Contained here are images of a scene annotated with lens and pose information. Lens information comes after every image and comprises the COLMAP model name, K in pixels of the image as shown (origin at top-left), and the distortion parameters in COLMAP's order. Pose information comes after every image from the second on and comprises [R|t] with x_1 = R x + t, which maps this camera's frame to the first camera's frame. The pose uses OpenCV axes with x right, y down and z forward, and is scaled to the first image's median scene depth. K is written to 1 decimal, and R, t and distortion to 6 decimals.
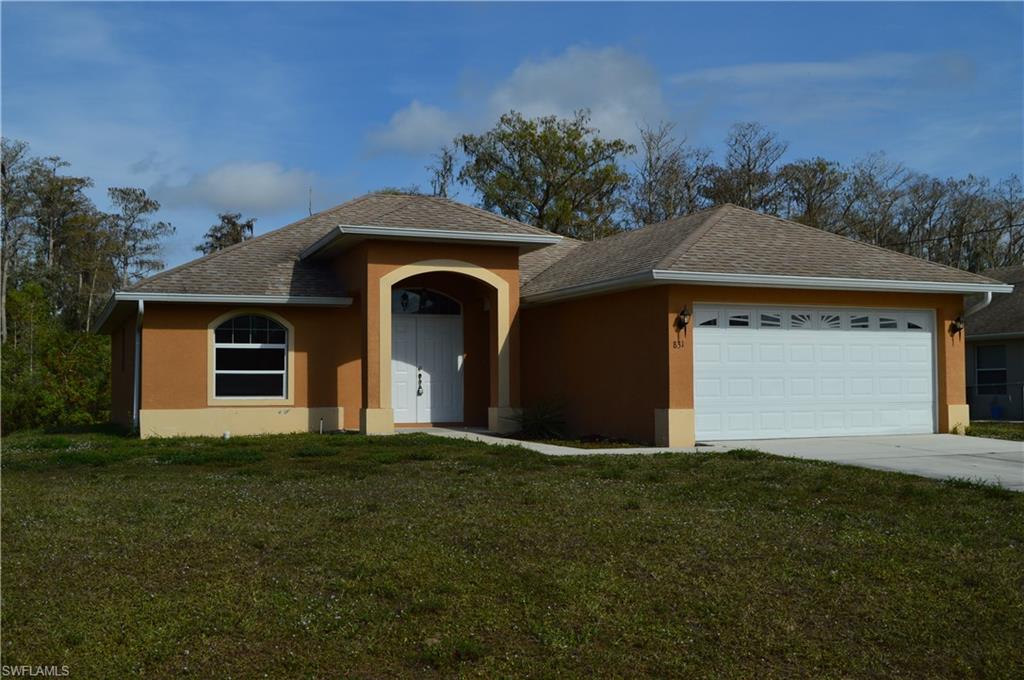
lens RADIAL K [[1149.4, 0, 512.2], [0, 1149.4, 339.6], [0, 0, 1]] dist [0.002191, 0.000000]
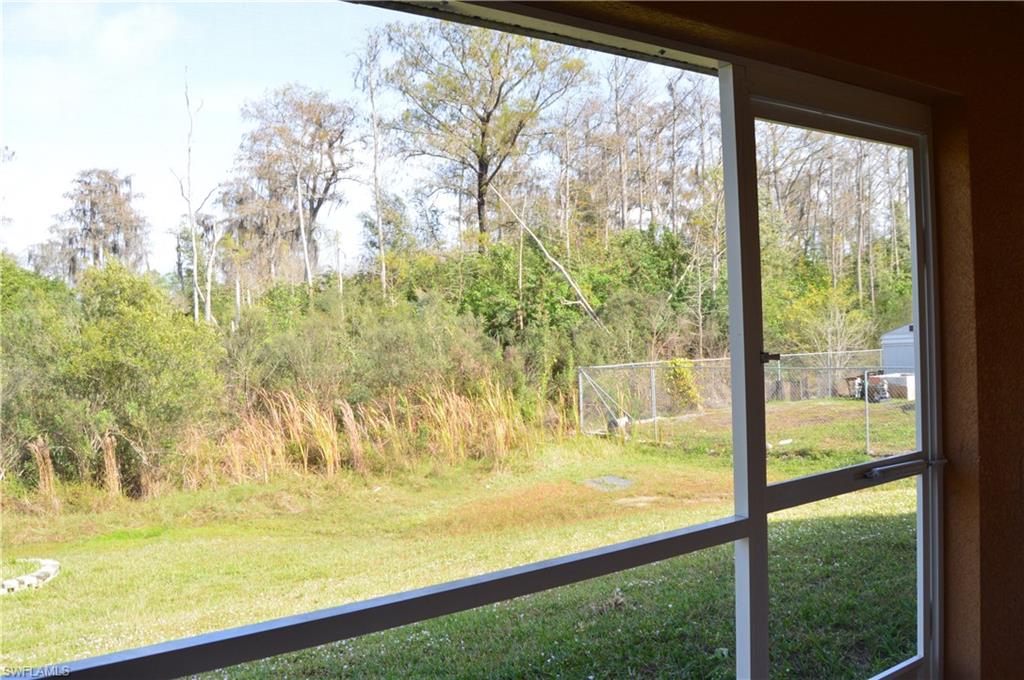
lens RADIAL K [[813.7, 0, 510.7], [0, 813.7, 338.1], [0, 0, 1]] dist [-0.068594, -0.002831]
pose [[0.980225, -0.032711, 0.195165, -0.066955], [0.021951, 0.998130, 0.057044, 0.007562], [-0.196666, -0.051631, 0.979110, 0.391606]]
